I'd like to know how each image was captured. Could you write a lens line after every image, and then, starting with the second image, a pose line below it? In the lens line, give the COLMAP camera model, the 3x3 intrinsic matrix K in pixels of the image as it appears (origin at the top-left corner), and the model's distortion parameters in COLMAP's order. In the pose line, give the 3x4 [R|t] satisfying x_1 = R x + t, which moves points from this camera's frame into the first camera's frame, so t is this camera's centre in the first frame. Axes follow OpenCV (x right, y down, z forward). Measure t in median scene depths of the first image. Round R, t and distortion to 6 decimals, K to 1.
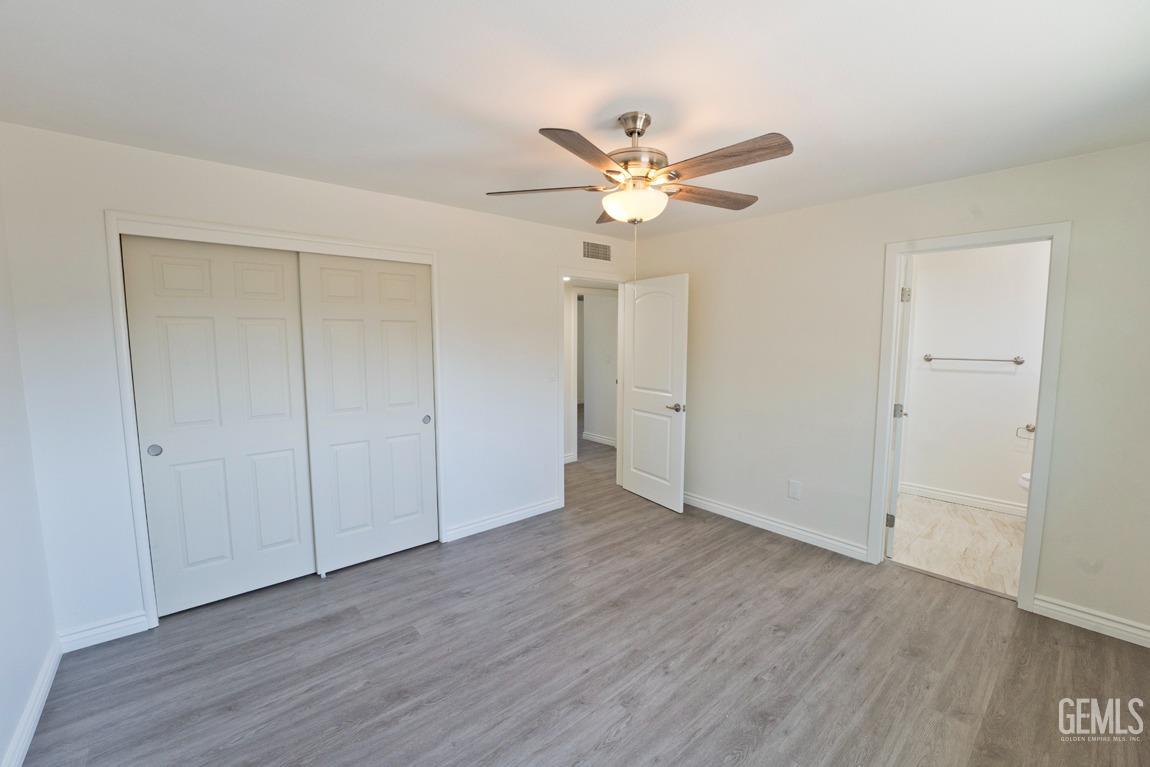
lens RADIAL K [[470.5, 0, 575.3], [0, 470.5, 383.4], [0, 0, 1]] dist [-0.029307, 0.004155]
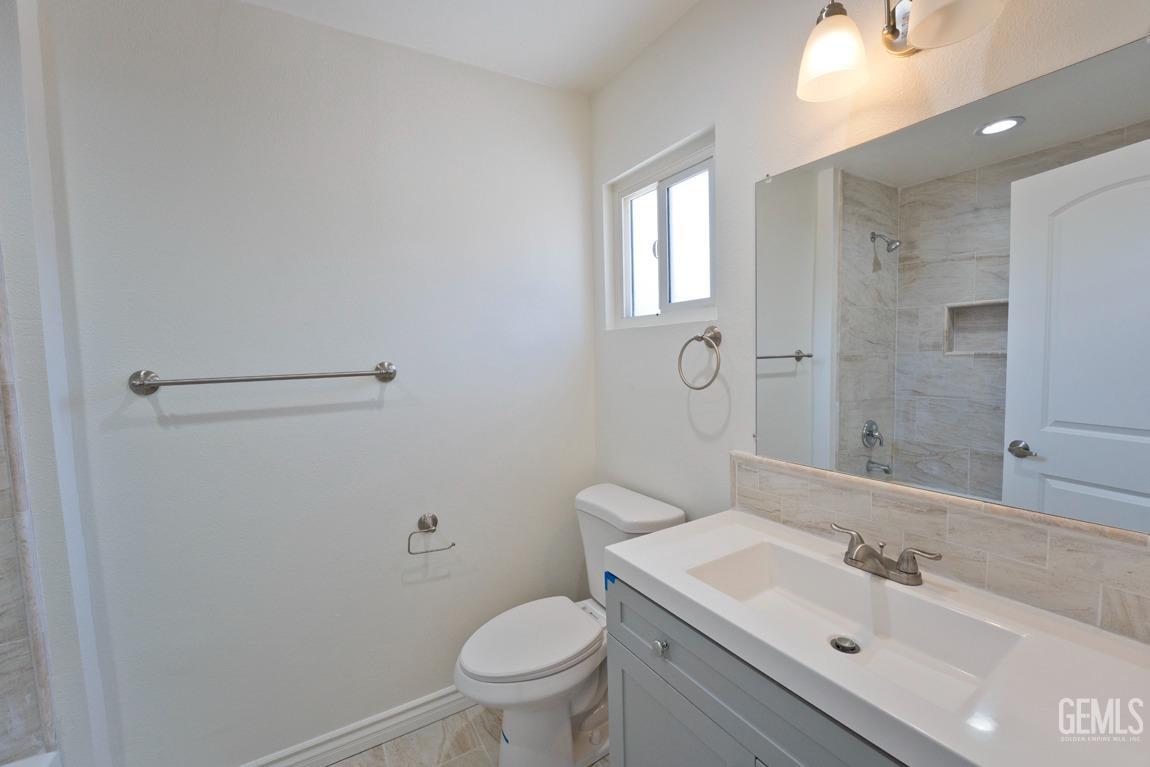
lens RADIAL K [[470.5, 0, 575.4], [0, 470.5, 383.1], [0, 0, 1]] dist [-0.029307, 0.004155]
pose [[0.162015, -0.073225, 0.984068, 0.576747], [0.121354, 0.991152, 0.053773, -0.041597], [-0.979298, 0.110709, 0.169467, 0.756913]]
